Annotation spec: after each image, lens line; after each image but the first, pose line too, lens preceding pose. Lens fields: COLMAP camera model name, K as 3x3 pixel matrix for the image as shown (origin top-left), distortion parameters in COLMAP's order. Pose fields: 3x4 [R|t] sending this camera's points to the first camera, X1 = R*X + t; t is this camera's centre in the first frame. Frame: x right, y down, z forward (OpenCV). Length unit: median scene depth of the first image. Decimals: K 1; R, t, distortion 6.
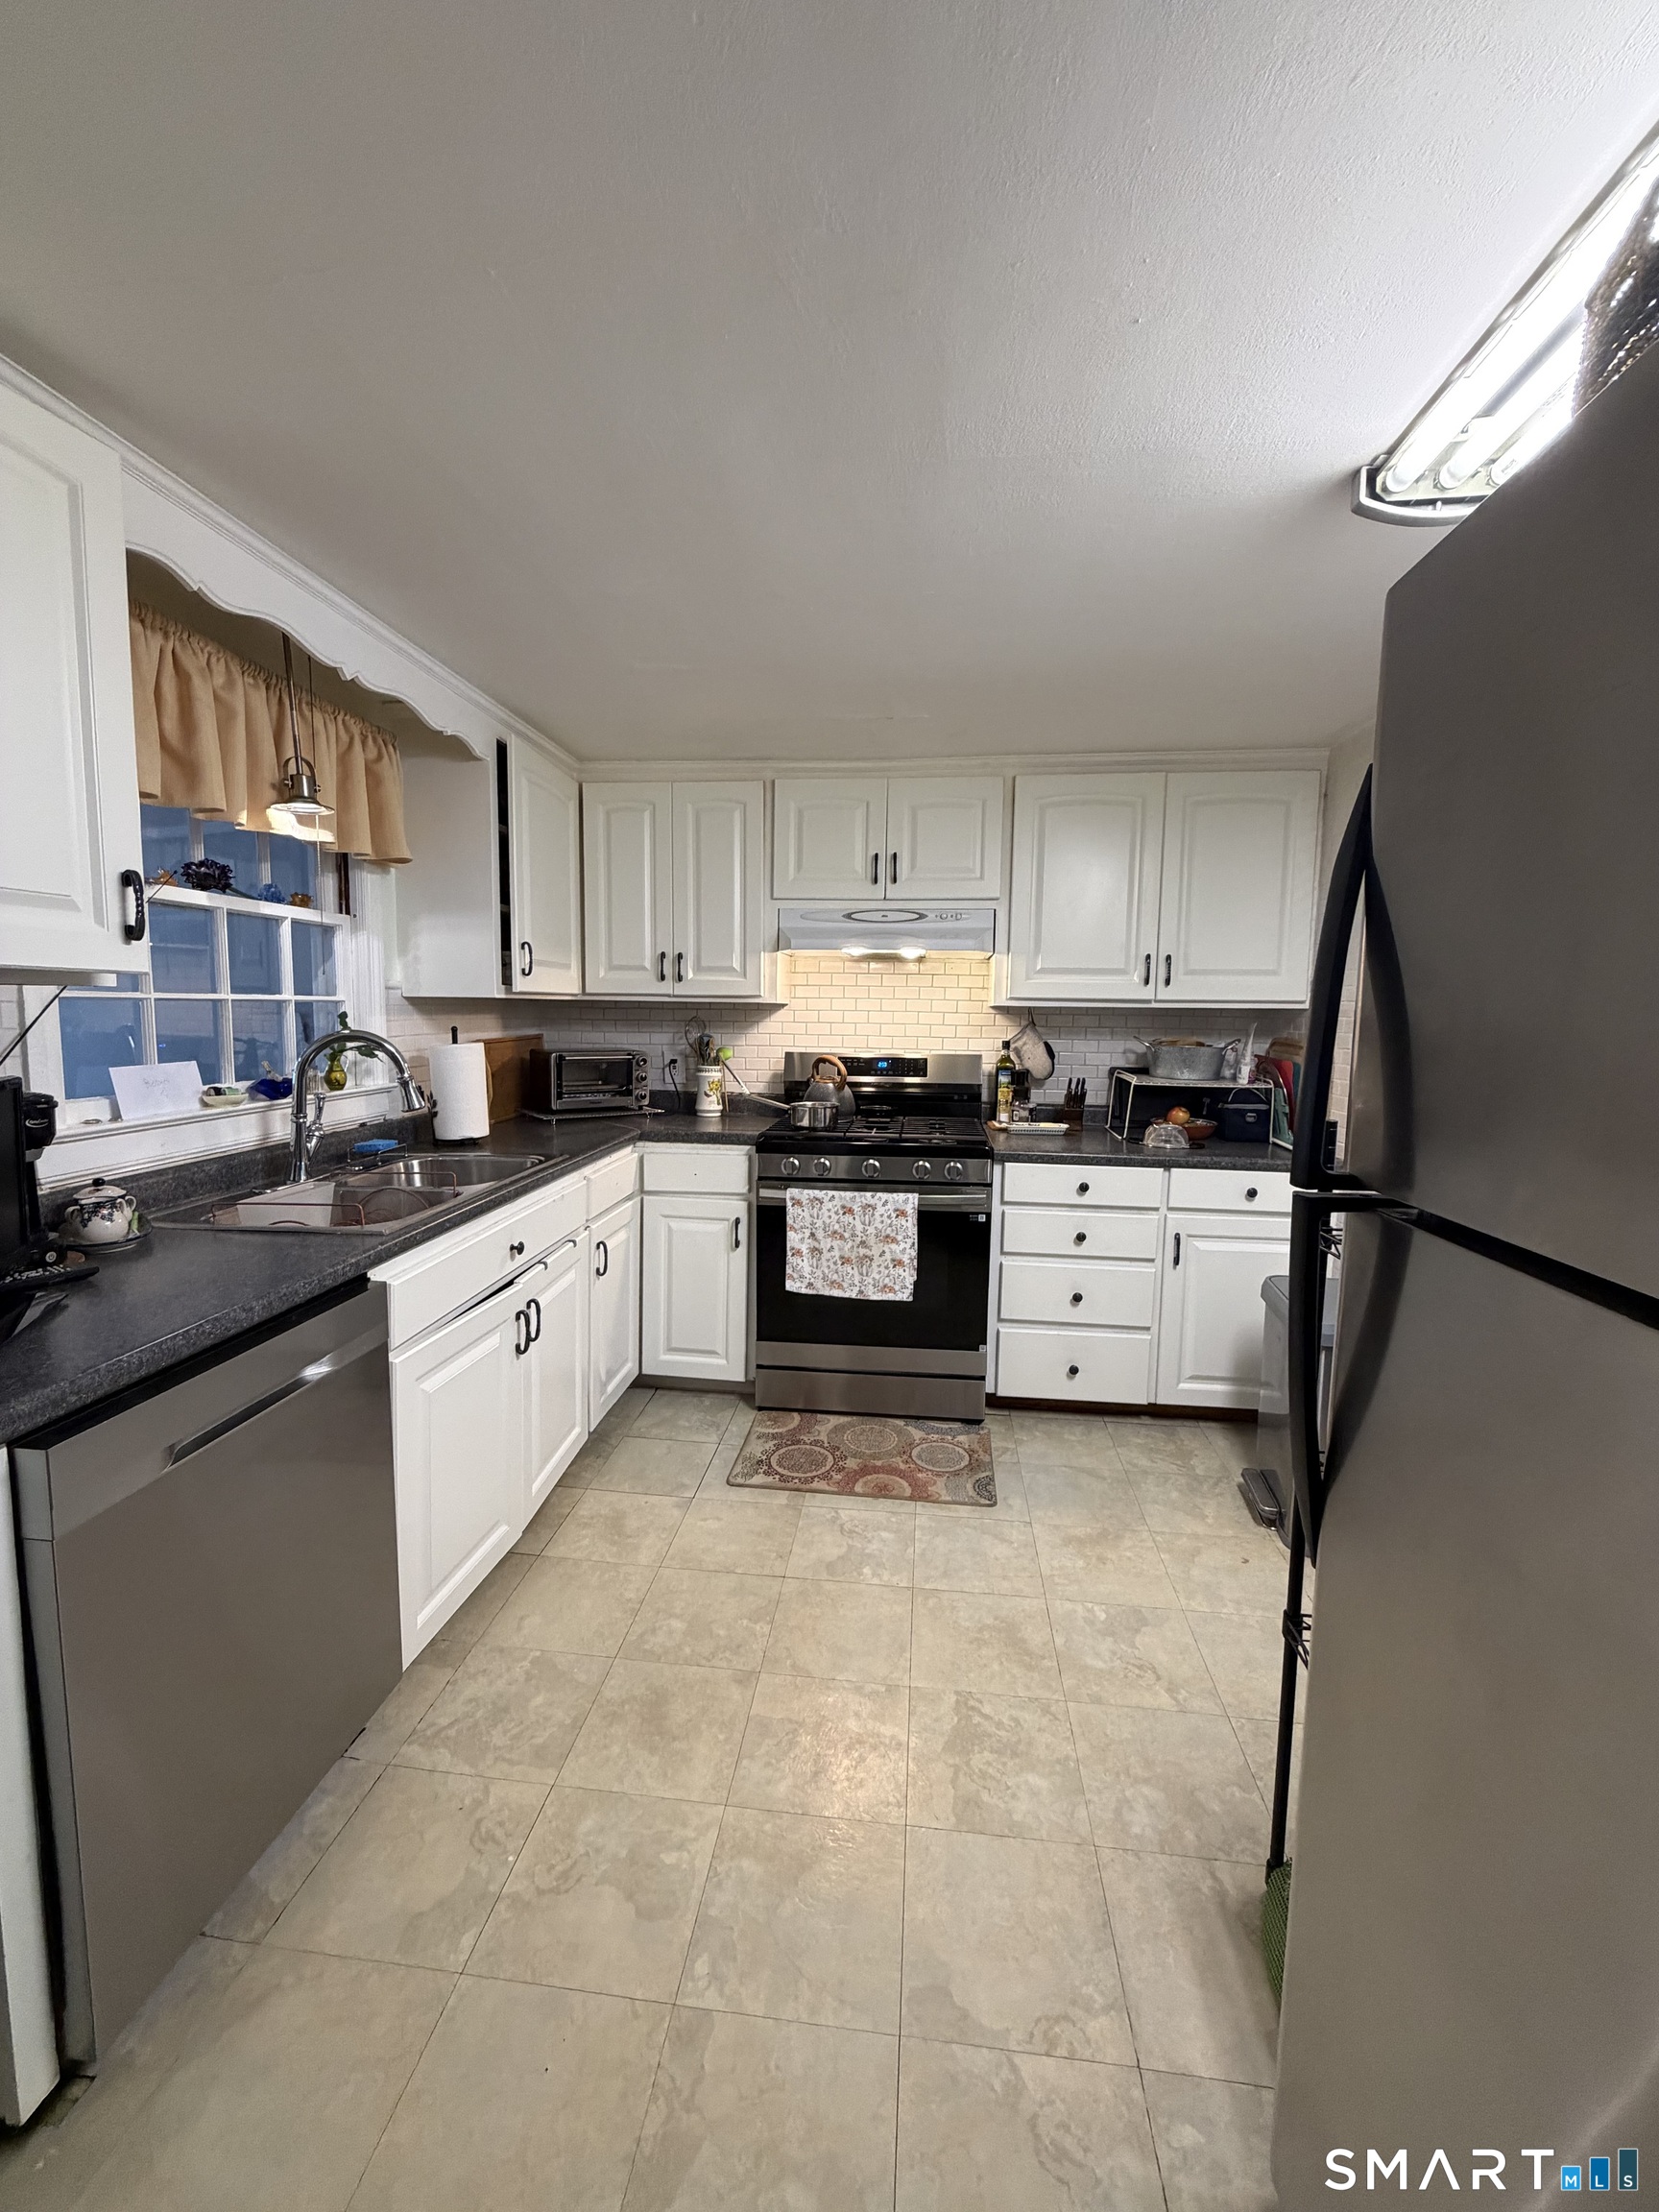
lens RADIAL K [[880.4, 0, 827.0], [0, 880.4, 1100.2], [0, 0, 1]] dist [0.000156, 0.000036]
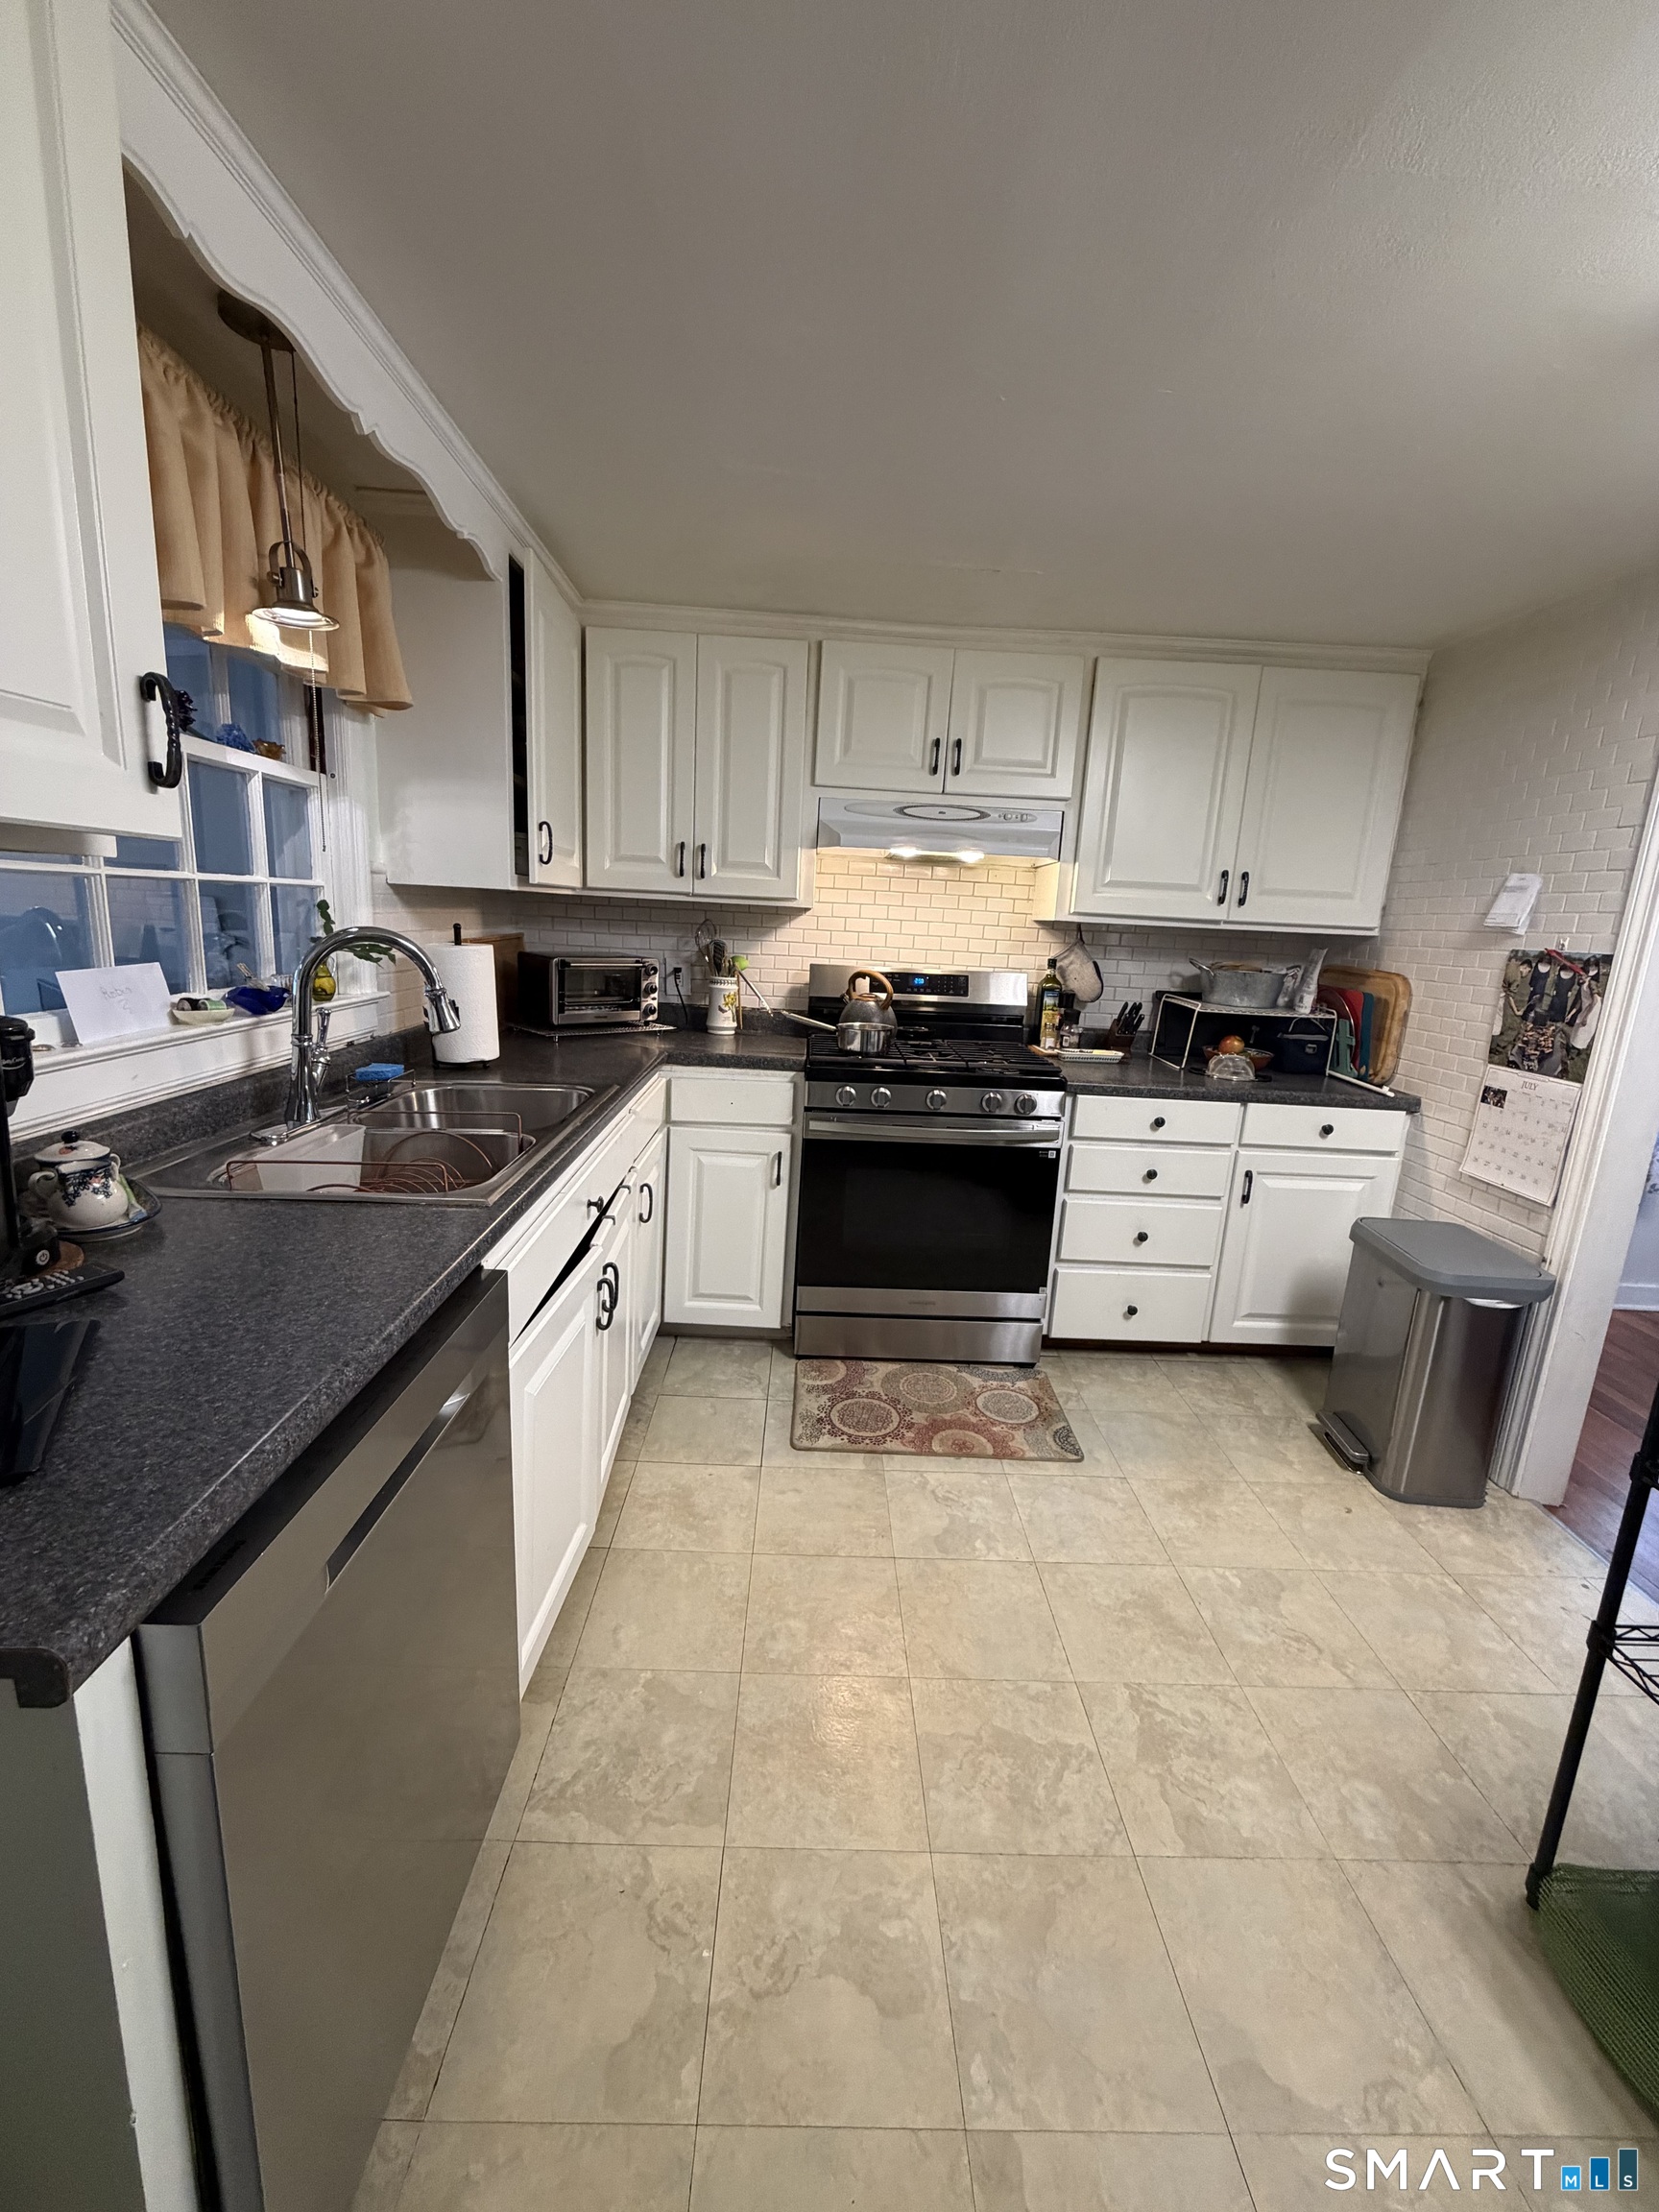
lens RADIAL K [[880.4, 0, 827.2], [0, 880.4, 1099.8], [0, 0, 1]] dist [0.000156, 0.000036]
pose [[0.990829, 0.009676, 0.134775, -0.216822], [-0.024130, 0.994070, 0.106031, -0.018211], [-0.132950, -0.108311, 0.985187, 0.150707]]
